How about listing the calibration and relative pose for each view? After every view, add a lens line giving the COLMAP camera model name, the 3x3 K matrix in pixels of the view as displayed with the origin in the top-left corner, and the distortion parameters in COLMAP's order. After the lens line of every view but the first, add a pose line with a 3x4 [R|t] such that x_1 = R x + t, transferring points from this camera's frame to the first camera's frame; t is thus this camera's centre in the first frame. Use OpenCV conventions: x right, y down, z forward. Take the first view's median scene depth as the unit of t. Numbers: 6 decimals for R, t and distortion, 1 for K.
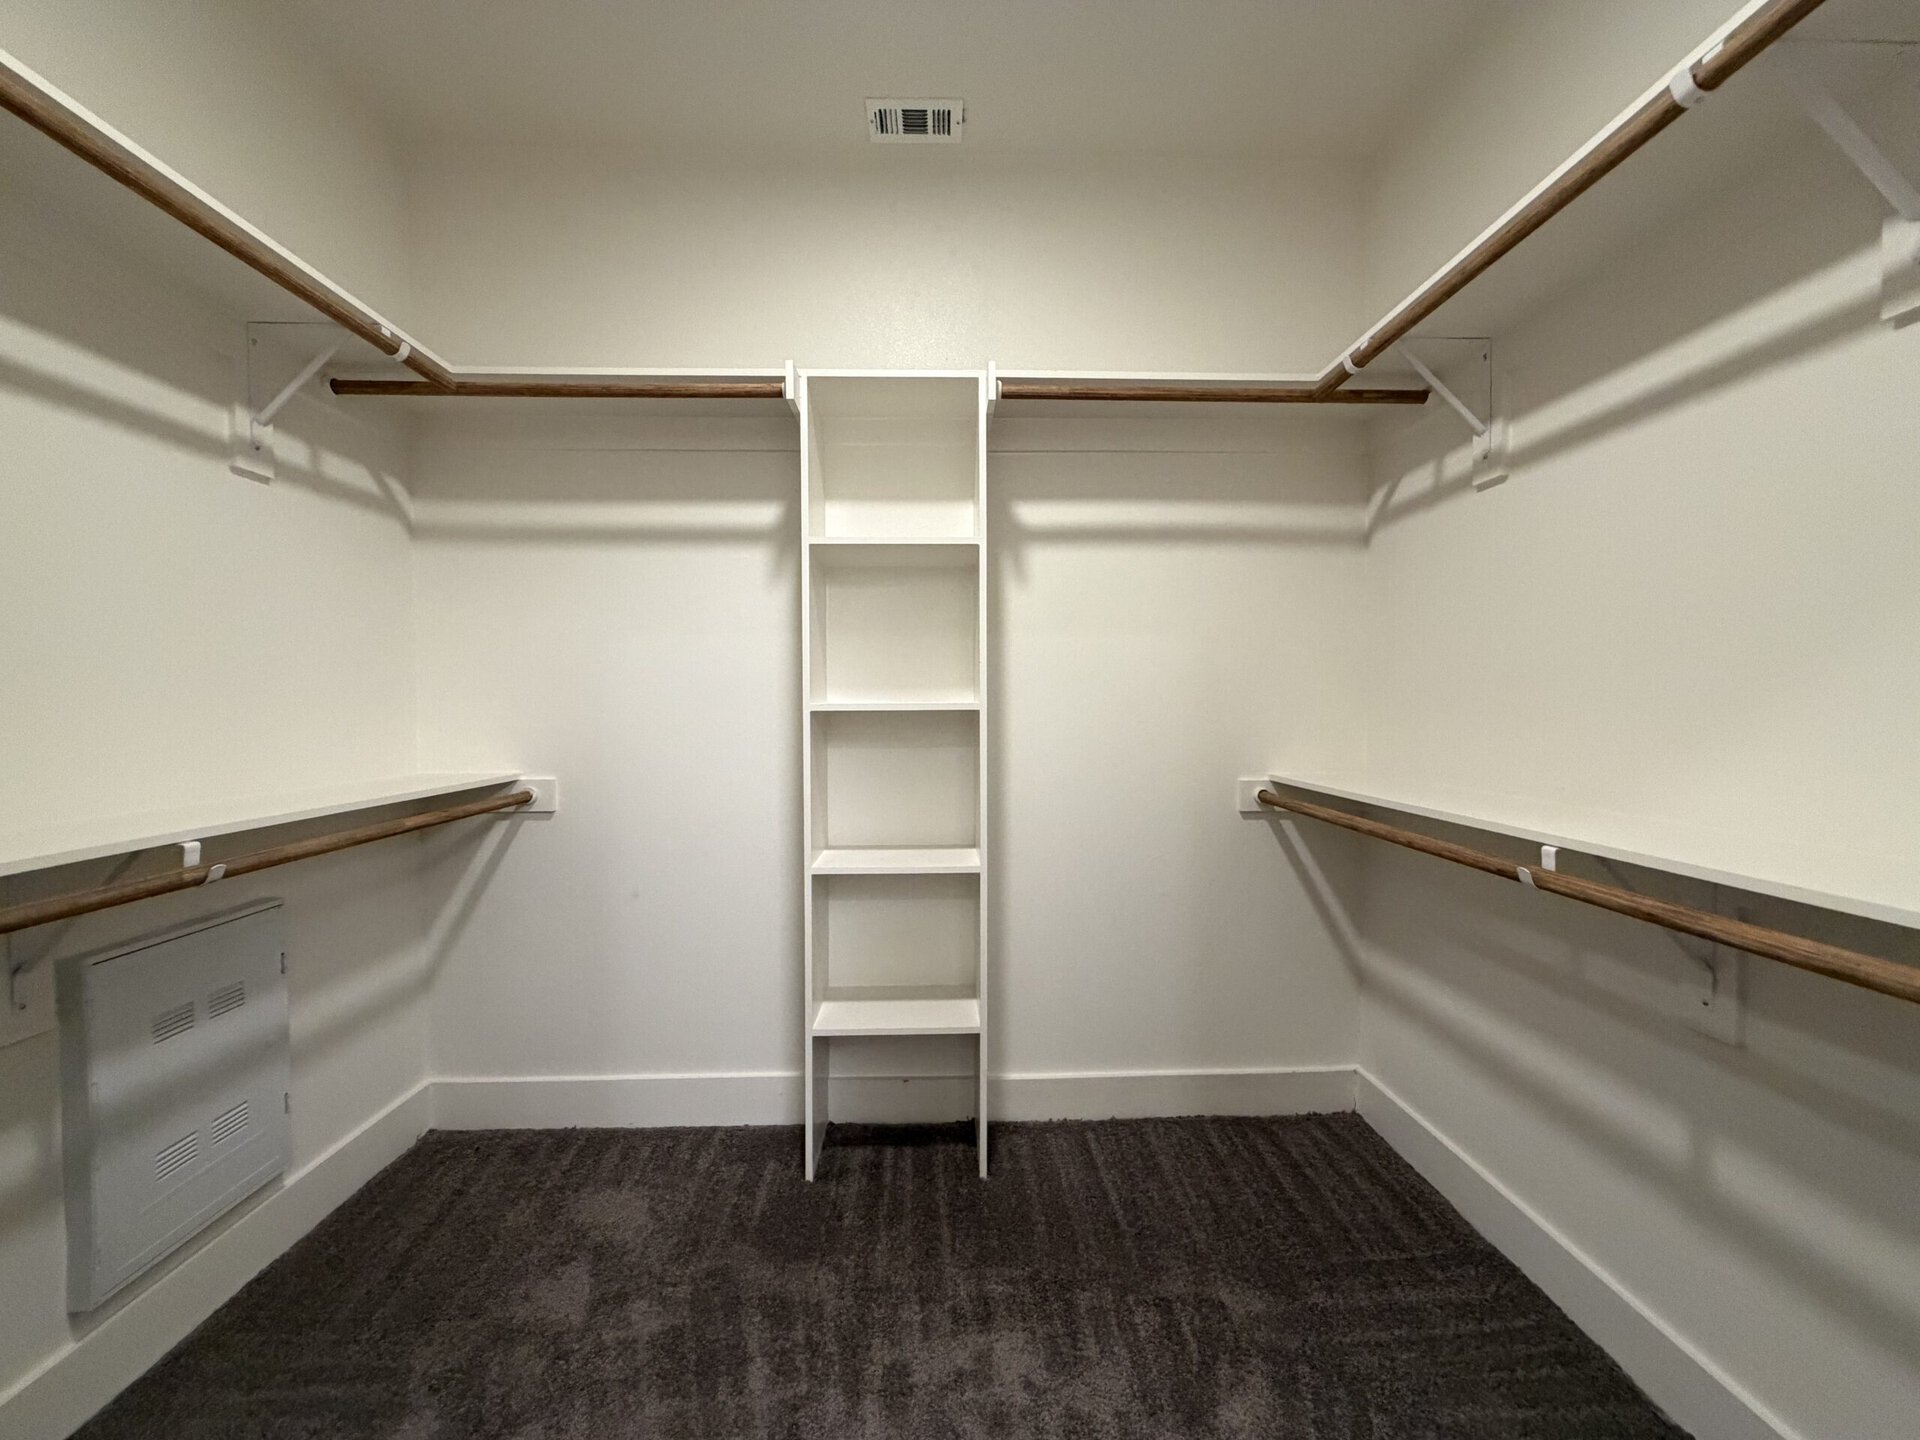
lens RADIAL K [[765.4, 0, 958.2], [0, 765.4, 717.8], [0, 0, 1]] dist [-0.000838, 0.000030]
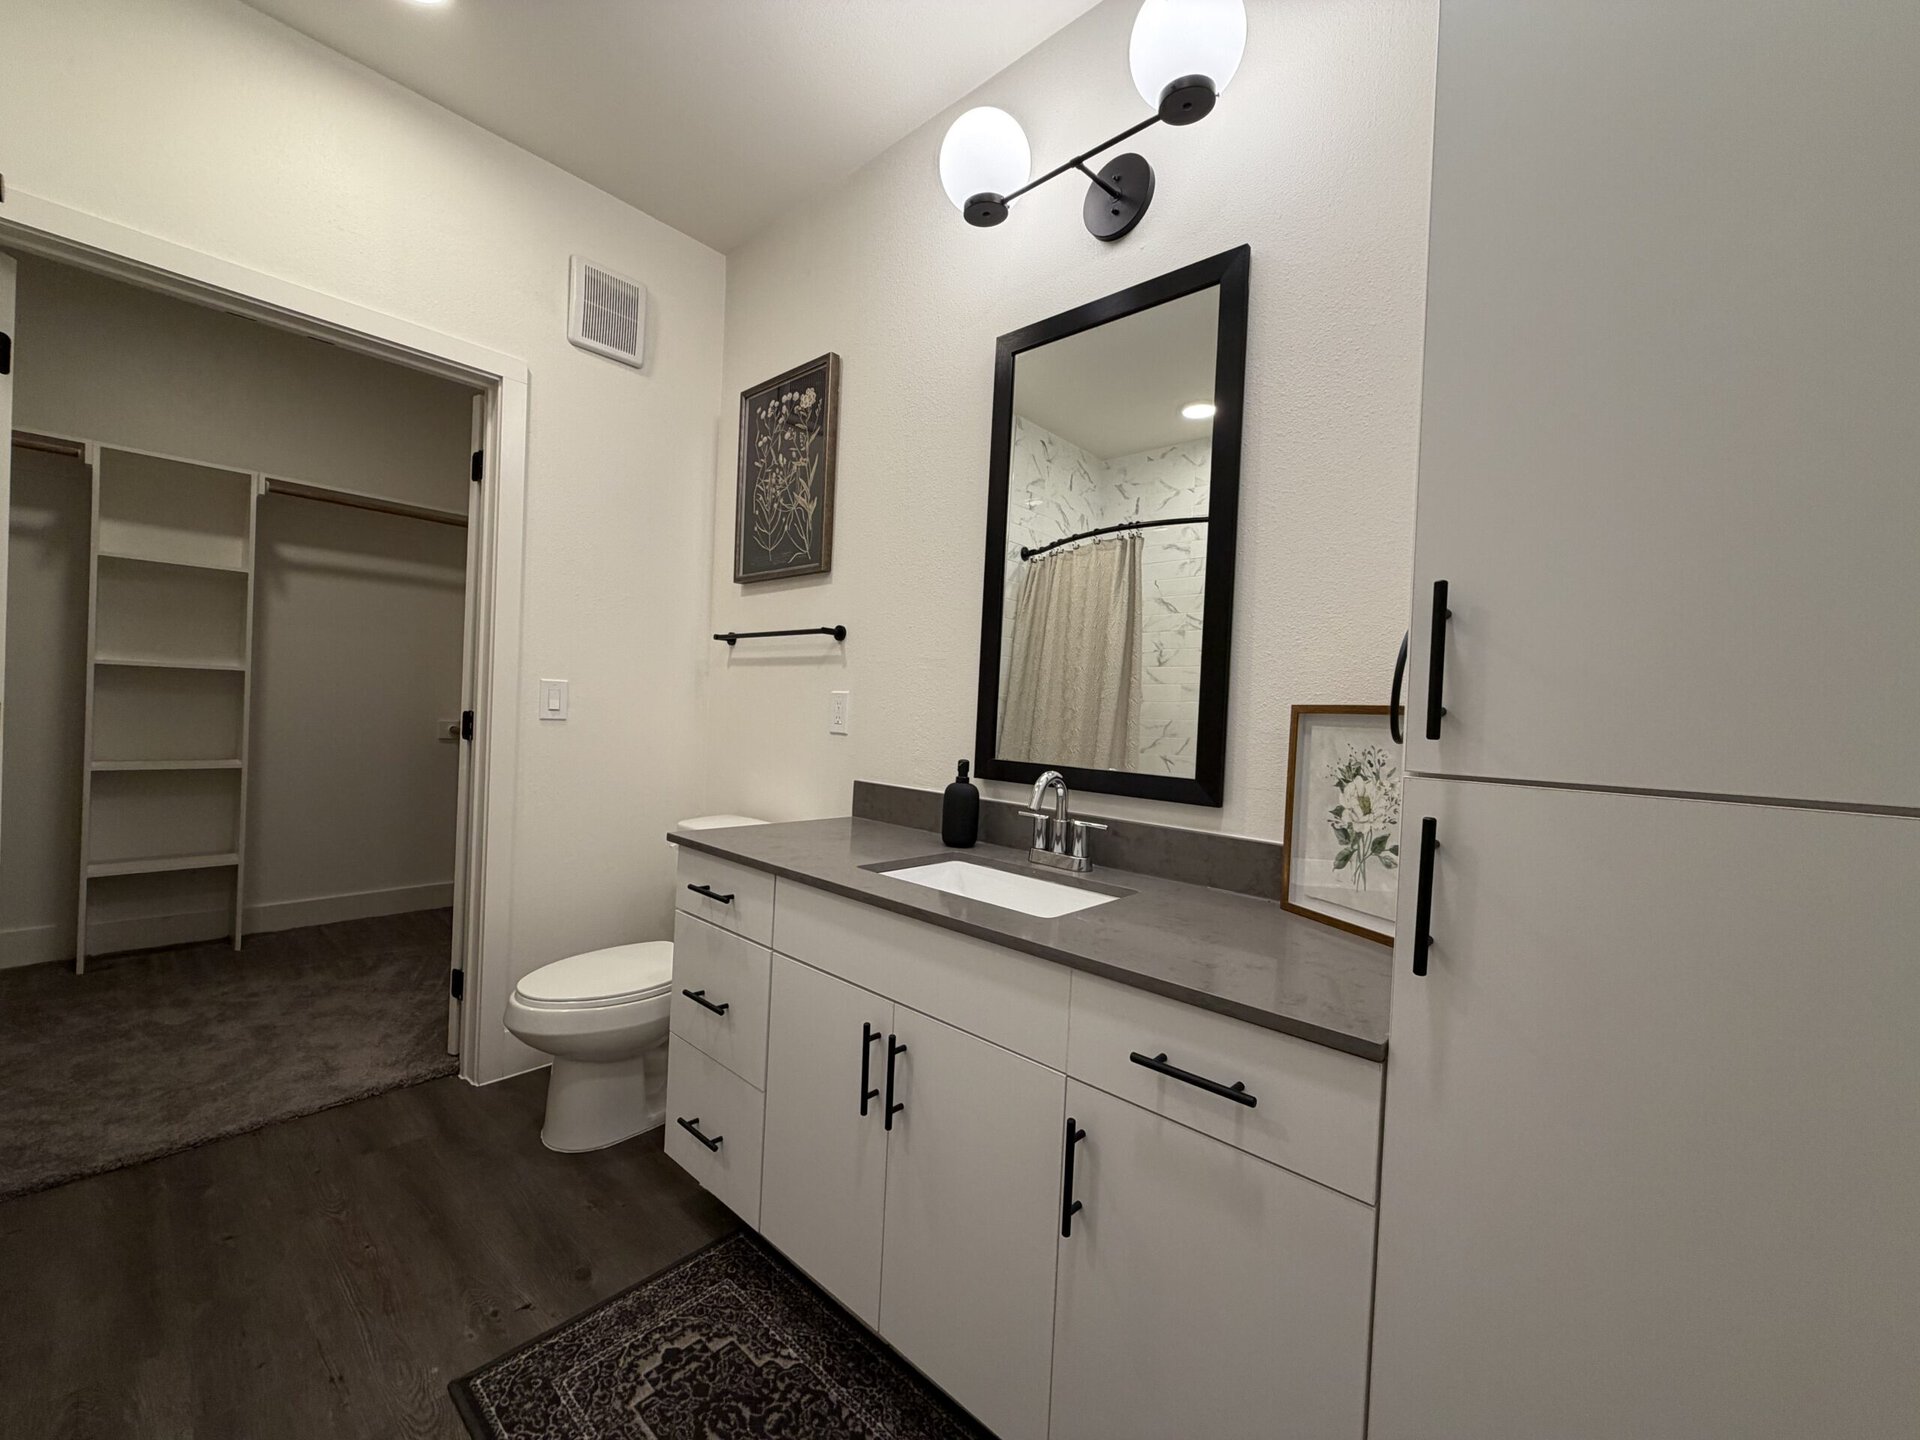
lens RADIAL K [[765.4, 0, 958.2], [0, 765.4, 717.8], [0, 0, 1]] dist [-0.000838, 0.000030]
pose [[0.694972, 0.026014, 0.718566, -0.090676], [-0.029692, 0.999531, -0.007469, 0.059765], [-0.718424, -0.016145, 0.695418, -1.336666]]
